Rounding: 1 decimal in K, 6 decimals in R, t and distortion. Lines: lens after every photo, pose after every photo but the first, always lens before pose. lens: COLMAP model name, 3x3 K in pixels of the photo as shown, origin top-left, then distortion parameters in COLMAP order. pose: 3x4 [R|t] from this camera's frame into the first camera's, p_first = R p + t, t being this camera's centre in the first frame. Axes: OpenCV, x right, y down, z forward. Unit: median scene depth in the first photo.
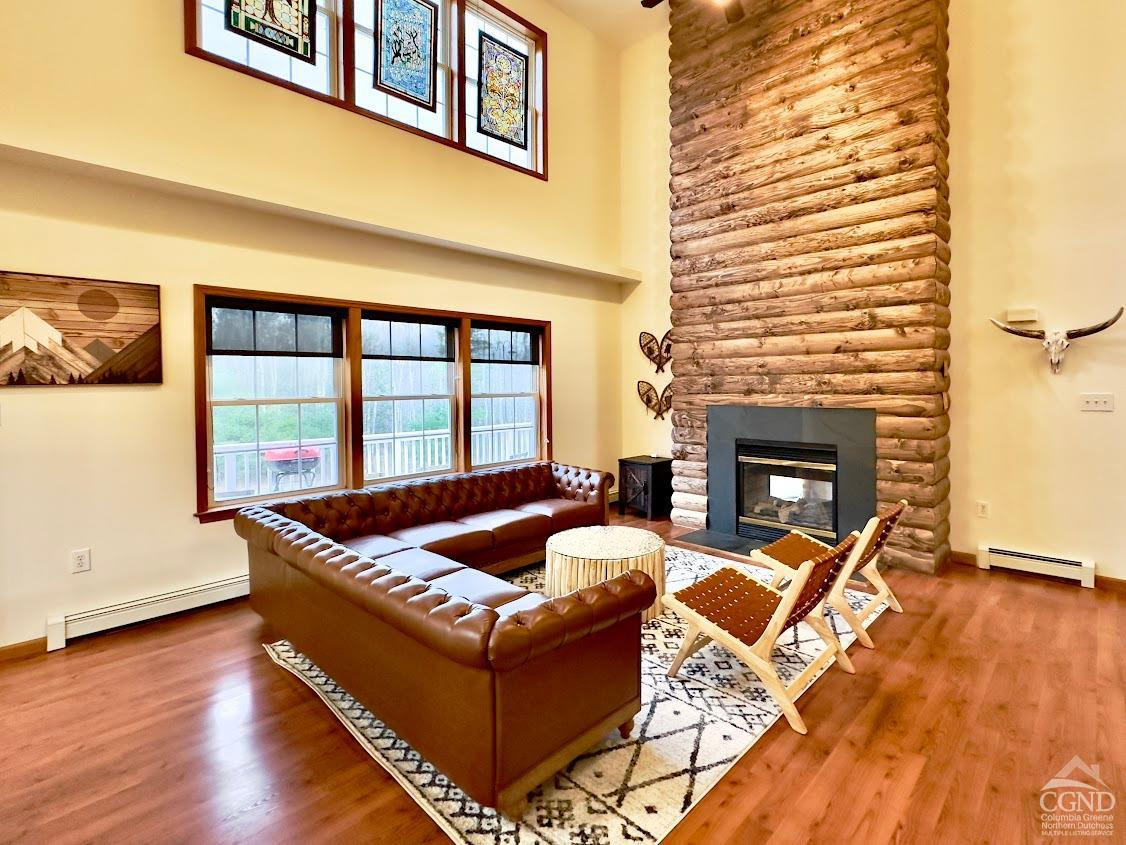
lens RADIAL K [[554.5, 0, 607.9], [0, 554.5, 399.5], [0, 0, 1]] dist [0.001262, 0.000457]
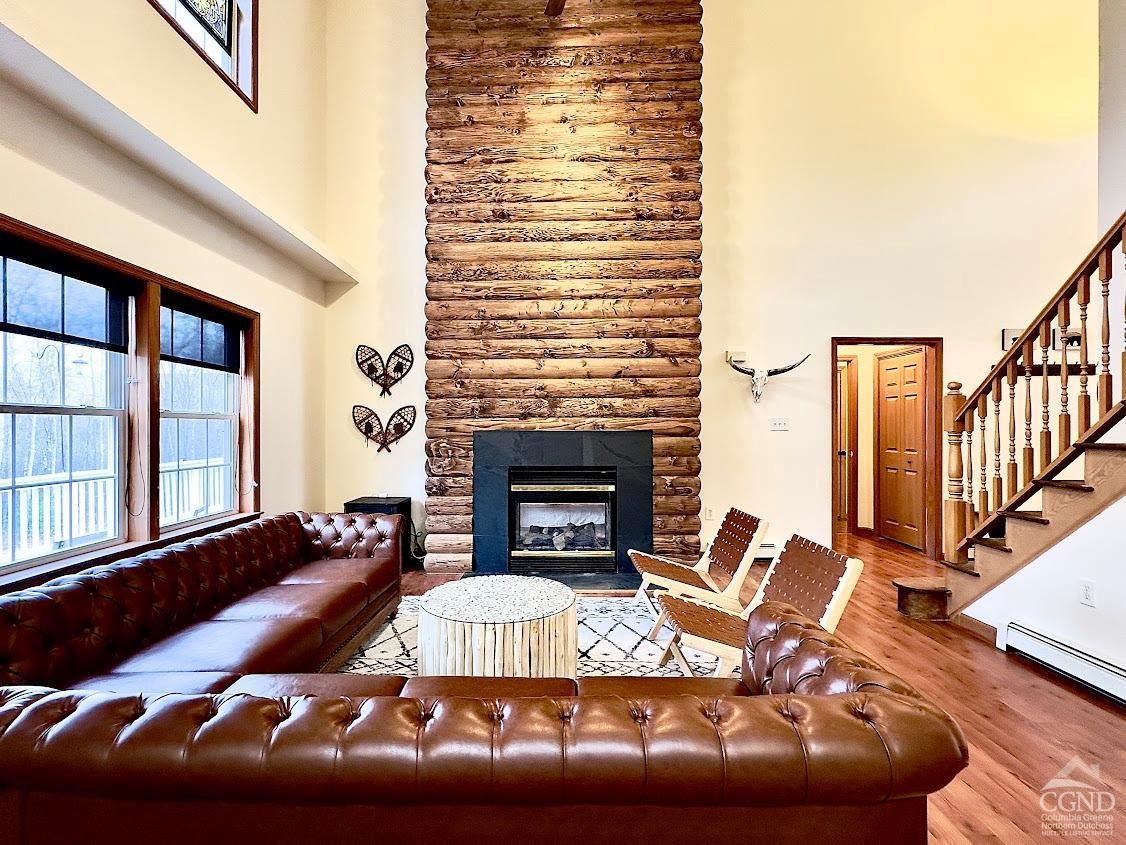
lens RADIAL K [[541.5, 0, 550.6], [0, 541.5, 434.8], [0, 0, 1]] dist [-0.000440, -0.000185]
pose [[0.755622, -0.000307, 0.655008, -0.337482], [0.014618, 0.999759, -0.016395, 0.036760], [-0.654845, 0.021963, 0.755444, 0.301316]]
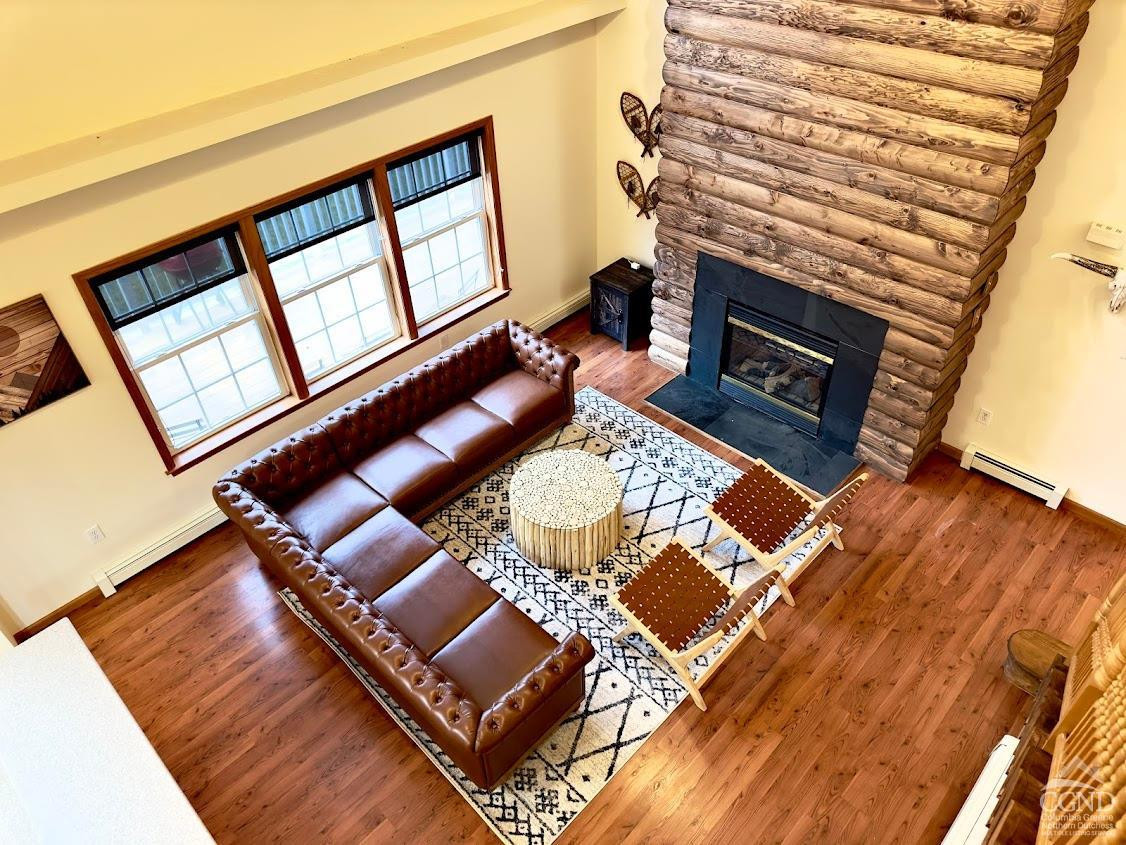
lens RADIAL K [[783.0, 0, 558.8], [0, 783.0, 435.2], [0, 0, 1]] dist [0.092002, -0.108474]
pose [[0.998624, 0.003779, -0.052298, 0.045621], [0.030423, 0.770588, 0.636607, -0.578373], [0.042706, -0.637322, 0.769413, -0.046233]]
